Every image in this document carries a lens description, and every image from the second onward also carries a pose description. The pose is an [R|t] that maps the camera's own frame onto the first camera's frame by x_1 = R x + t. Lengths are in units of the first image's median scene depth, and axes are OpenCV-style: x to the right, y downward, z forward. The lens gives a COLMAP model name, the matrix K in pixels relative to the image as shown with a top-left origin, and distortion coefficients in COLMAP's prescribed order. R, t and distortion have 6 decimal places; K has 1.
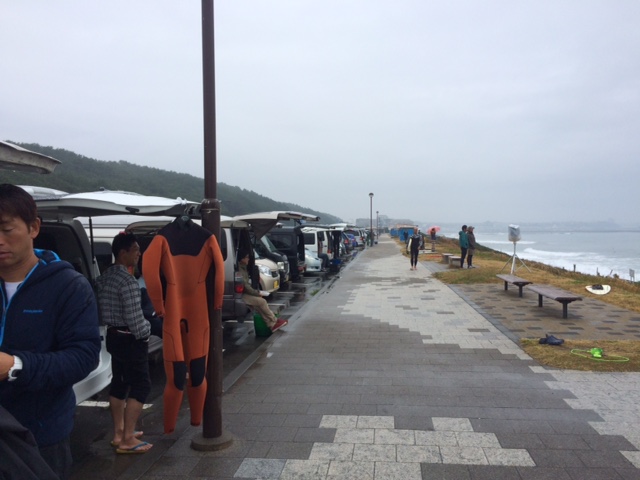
lens RADIAL K [[442.8, 0, 320.0], [0, 442.8, 240.0], [0, 0, 1]] dist [0.084825, -0.001369]
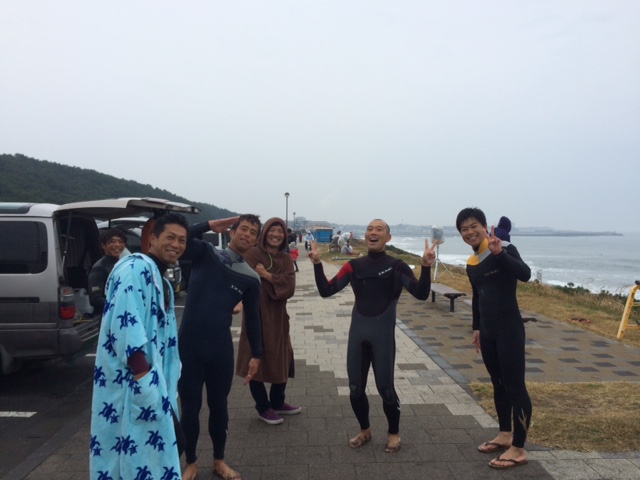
lens RADIAL K [[442.8, 0, 320.0], [0, 442.8, 240.0], [0, 0, 1]] dist [0.084825, -0.001369]
pose [[0.983196, 0.007904, 0.182383, 0.061014], [-0.007011, 0.999960, -0.005541, 0.001253], [-0.182419, 0.004169, 0.983212, 0.261991]]
